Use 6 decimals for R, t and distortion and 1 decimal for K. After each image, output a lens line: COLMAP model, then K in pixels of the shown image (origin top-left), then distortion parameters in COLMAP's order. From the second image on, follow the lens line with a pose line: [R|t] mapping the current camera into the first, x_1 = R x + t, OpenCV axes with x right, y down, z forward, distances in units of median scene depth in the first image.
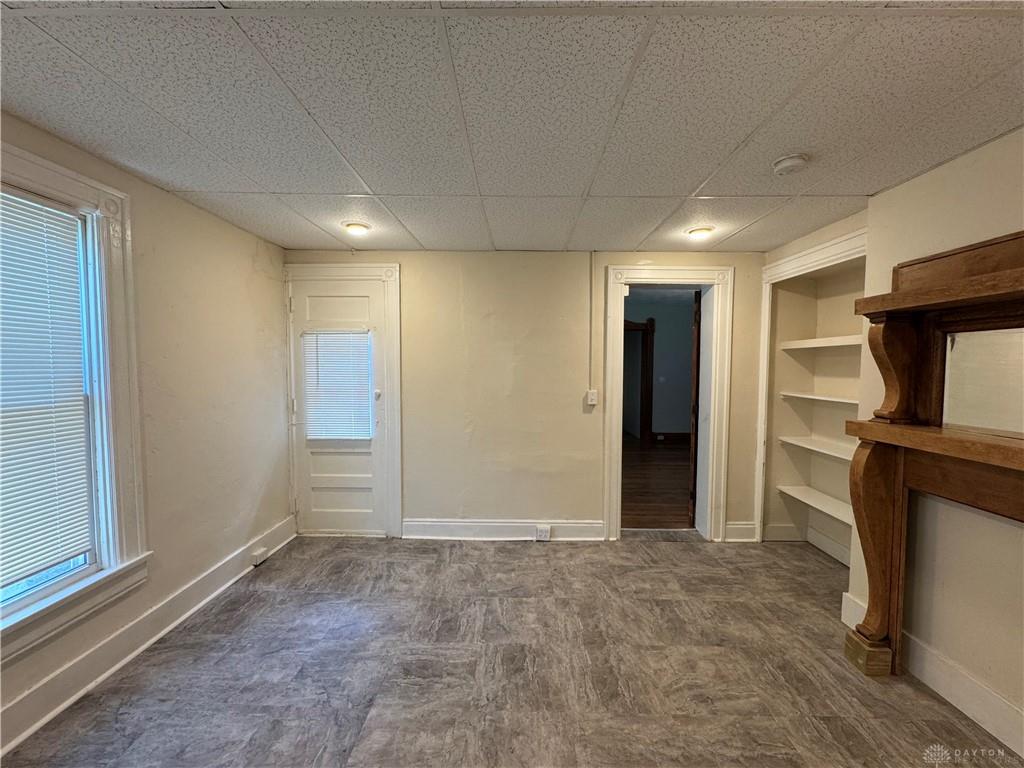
lens RADIAL K [[409.3, 0, 512.4], [0, 409.3, 385.1], [0, 0, 1]] dist [-0.002785, -0.000450]
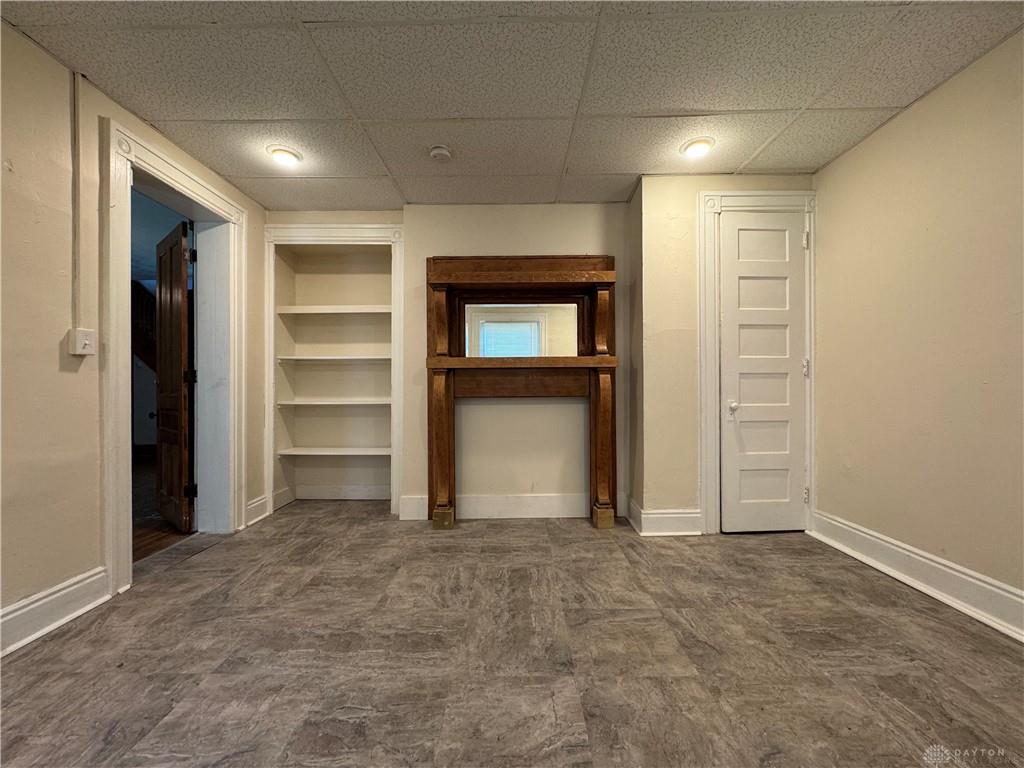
lens RADIAL K [[409.3, 0, 512.4], [0, 409.3, 385.1], [0, 0, 1]] dist [-0.002785, -0.000450]
pose [[-0.013261, -0.000682, 0.999912, -0.386956], [0.055236, 0.998472, 0.001414, 0.130612], [-0.998385, 0.055250, -0.013203, 0.494185]]
